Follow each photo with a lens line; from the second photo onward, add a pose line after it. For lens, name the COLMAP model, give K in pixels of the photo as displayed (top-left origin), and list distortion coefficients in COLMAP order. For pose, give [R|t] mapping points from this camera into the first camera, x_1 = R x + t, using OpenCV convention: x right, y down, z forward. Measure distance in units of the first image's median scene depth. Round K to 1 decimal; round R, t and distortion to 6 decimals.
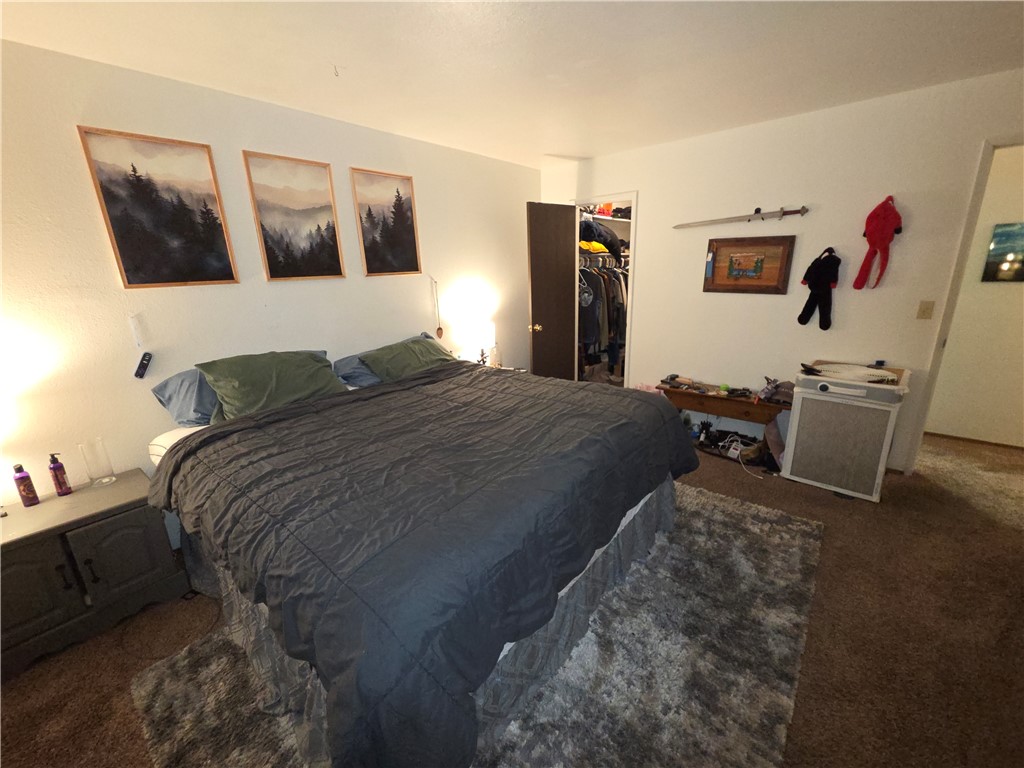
lens RADIAL K [[417.3, 0, 510.7], [0, 417.3, 387.9], [0, 0, 1]] dist [-0.001511, -0.000564]
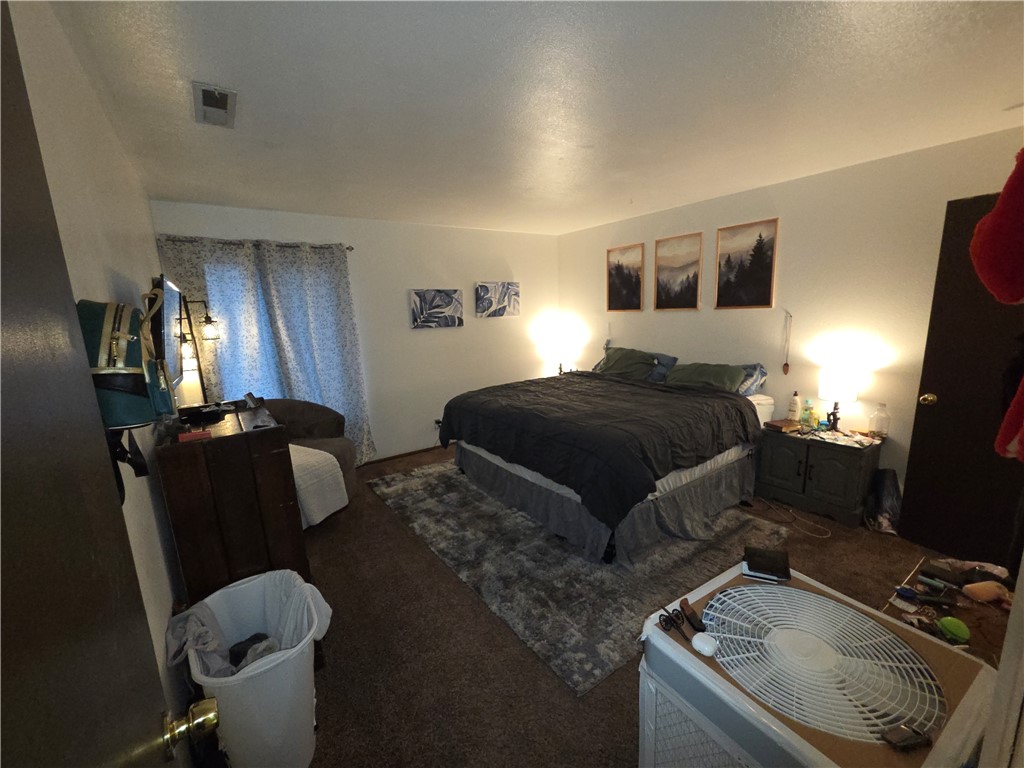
lens RADIAL K [[417.3, 0, 510.7], [0, 417.3, 387.9], [0, 0, 1]] dist [-0.001511, -0.000564]
pose [[-0.255692, 0.220543, -0.941266, 1.062085], [-0.229440, 0.931971, 0.280691, -0.253050], [0.939137, 0.287735, -0.187696, 0.707089]]
